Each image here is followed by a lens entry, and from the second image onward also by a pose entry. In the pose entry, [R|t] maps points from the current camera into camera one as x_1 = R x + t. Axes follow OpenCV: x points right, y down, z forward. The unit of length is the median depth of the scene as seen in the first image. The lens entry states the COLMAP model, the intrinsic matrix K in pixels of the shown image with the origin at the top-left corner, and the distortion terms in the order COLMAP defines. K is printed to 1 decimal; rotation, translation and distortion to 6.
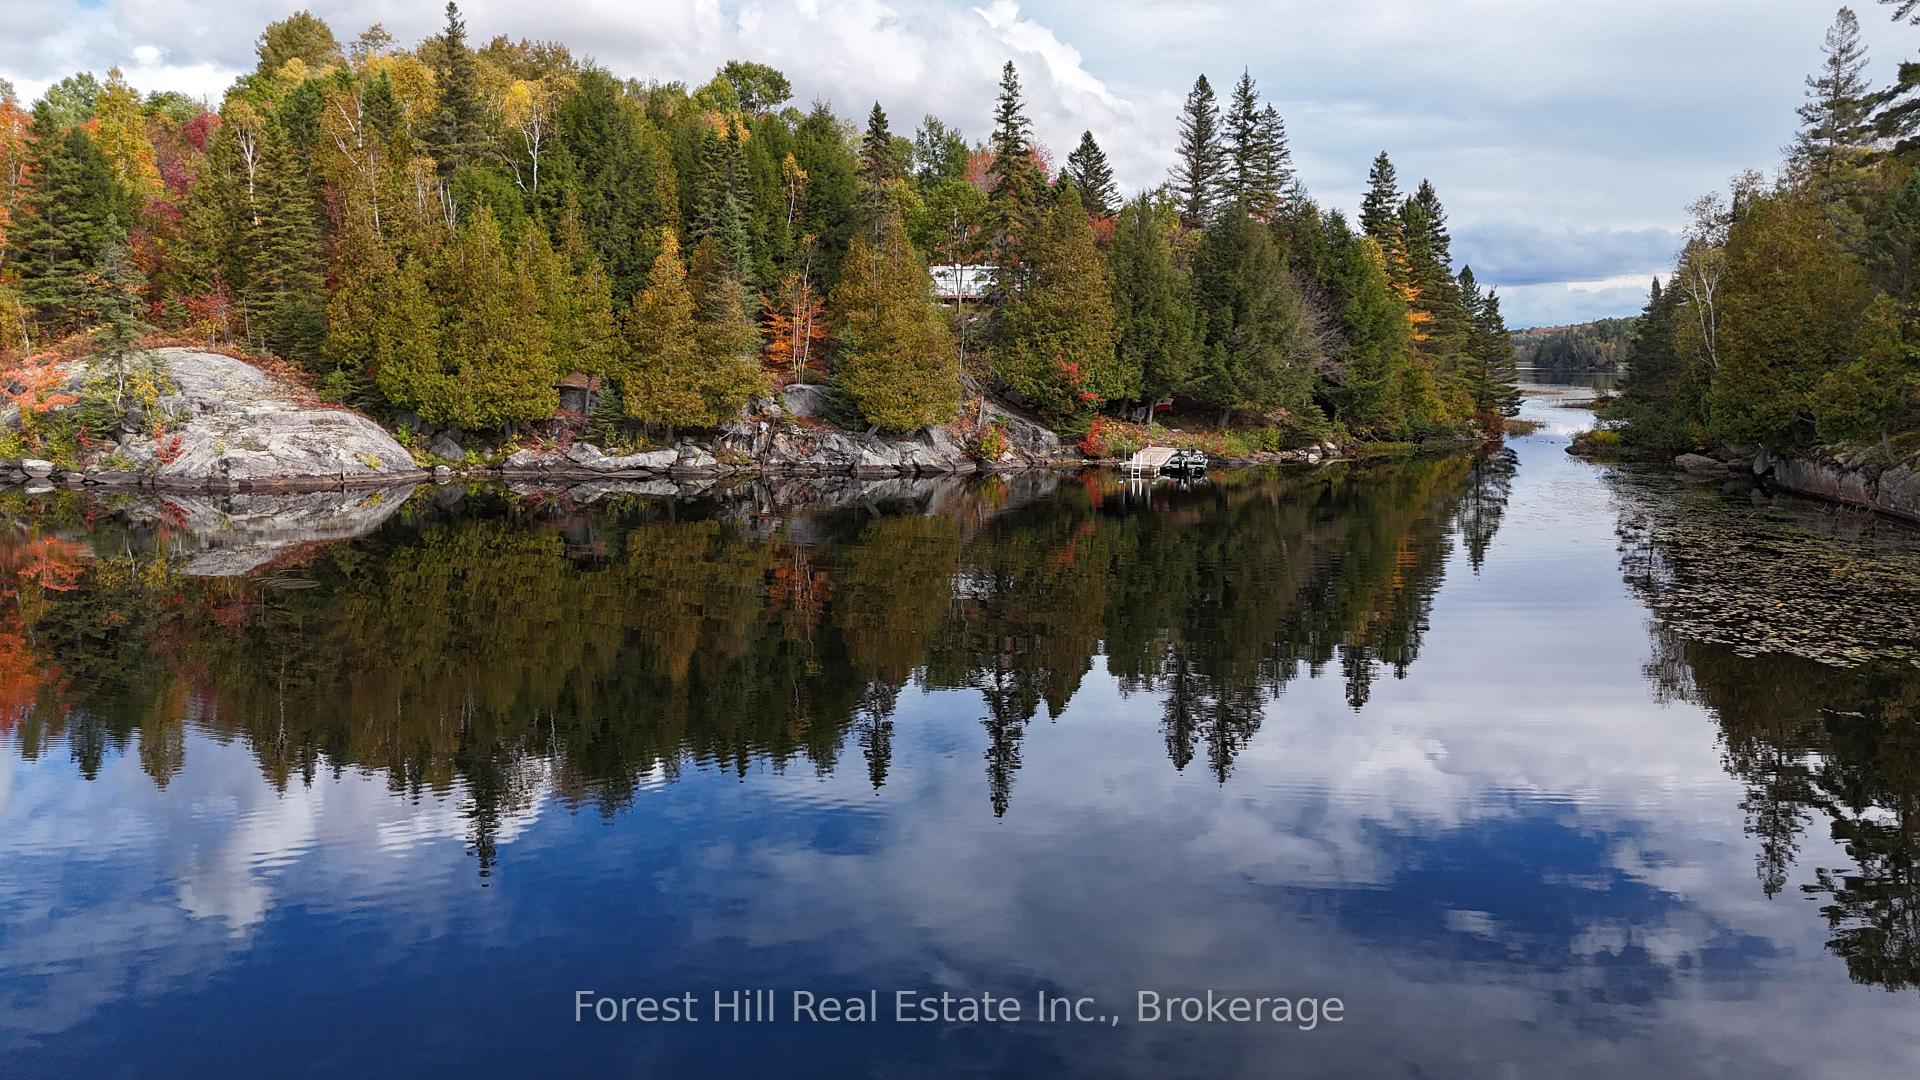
lens RADIAL K [[1575.4, 0, 960.0], [0, 1575.4, 540.0], [0, 0, 1]] dist [0.098716, -0.116465]
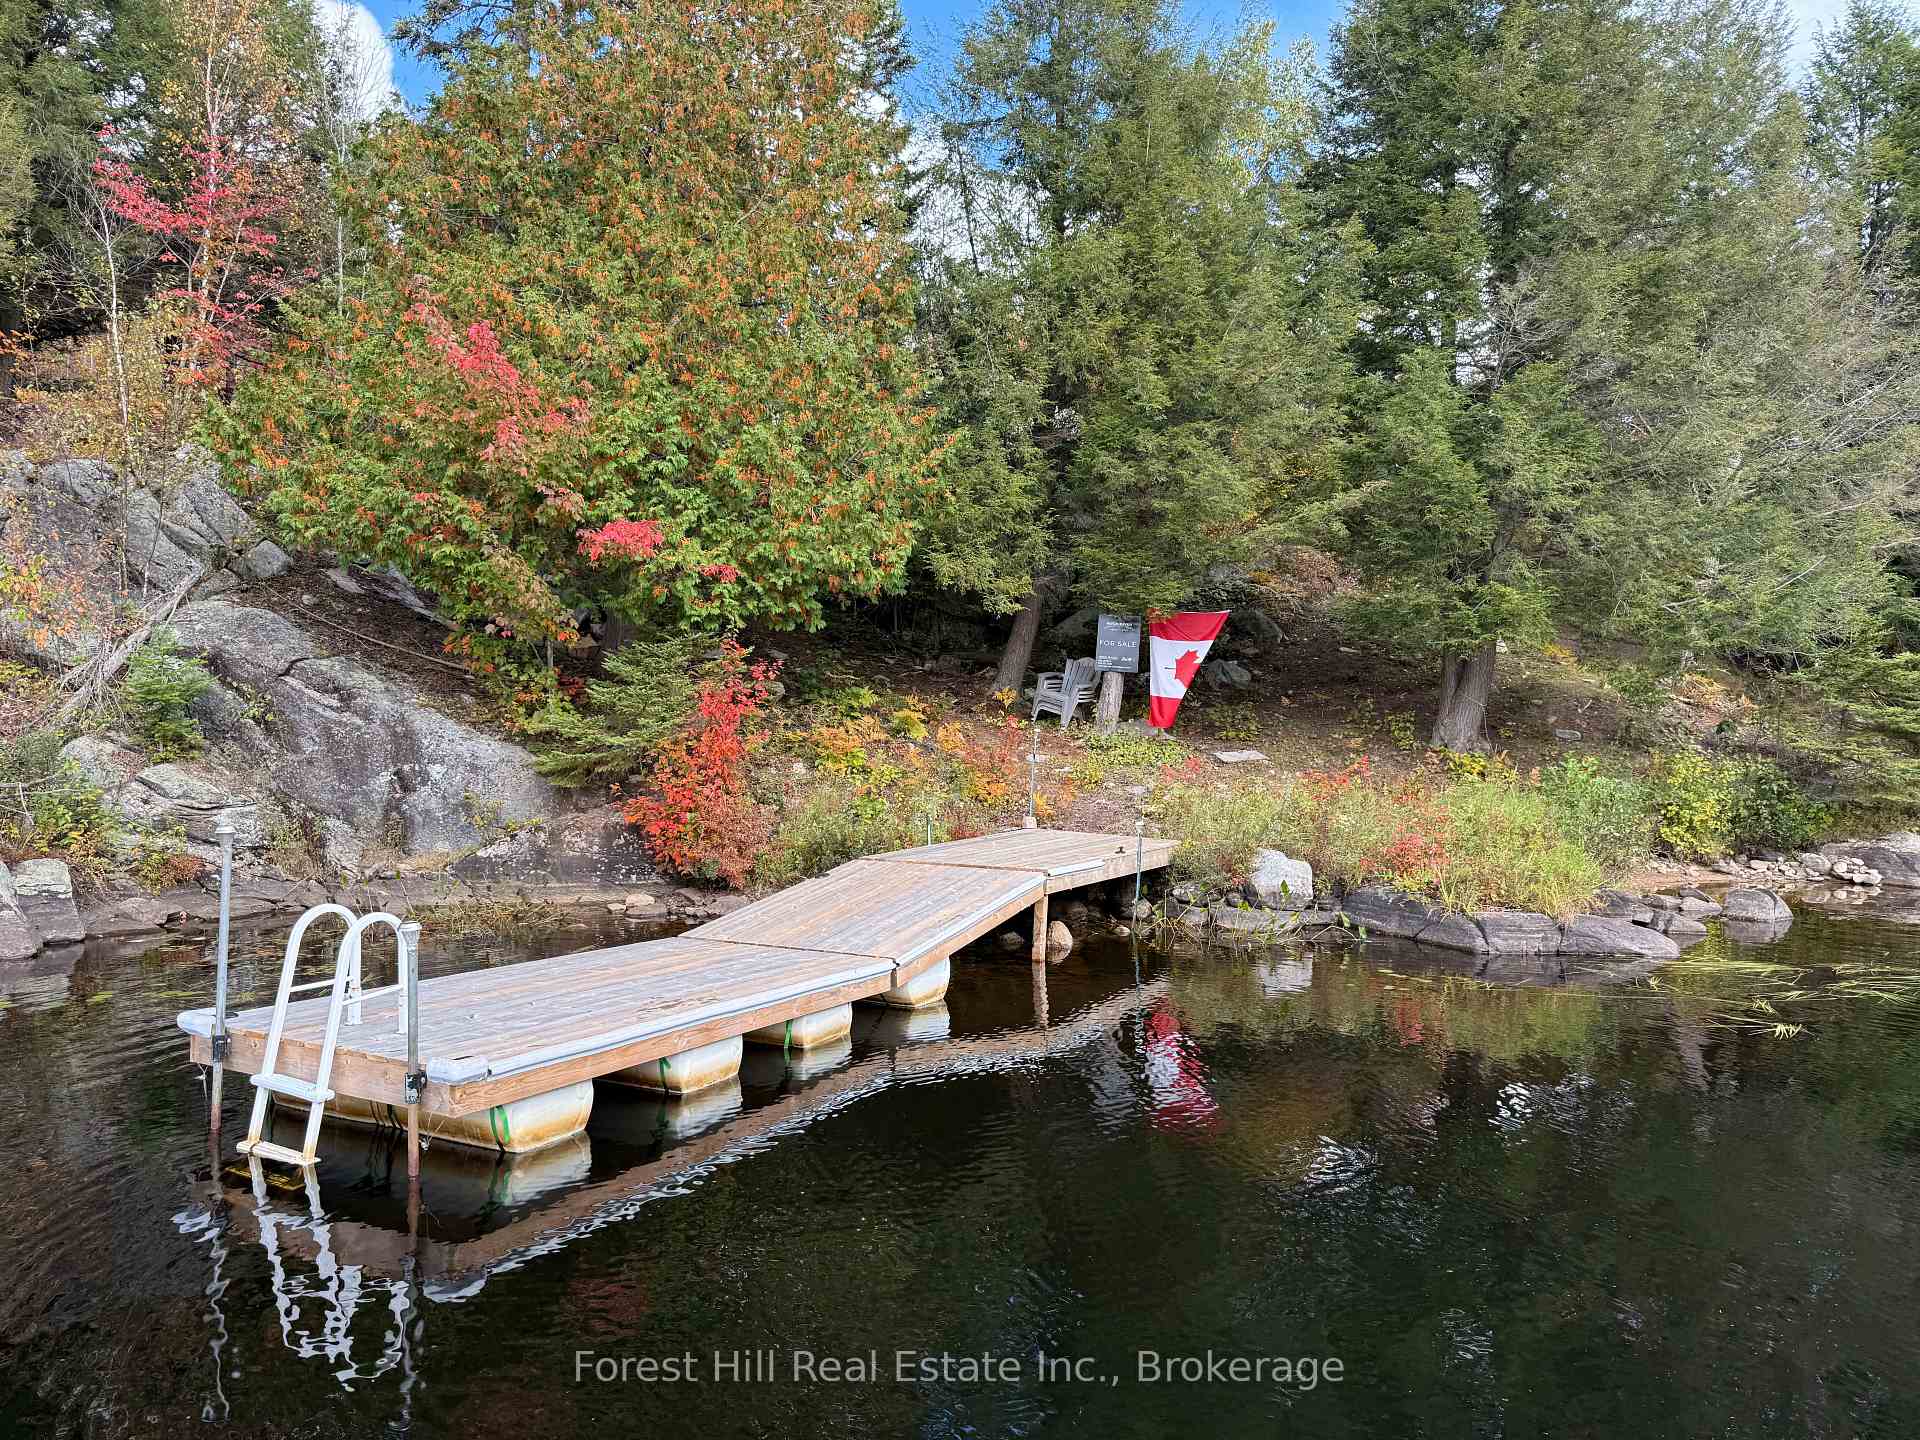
lens RADIAL K [[1342.4, 0, 957.8], [0, 1342.4, 728.5], [0, 0, 1]] dist [0.096164, -0.091310]
pose [[0.974160, -0.004732, -0.225808, 0.150717], [-0.025075, 0.991334, -0.128953, -0.050351], [0.224461, 0.131283, 0.965599, 0.852442]]
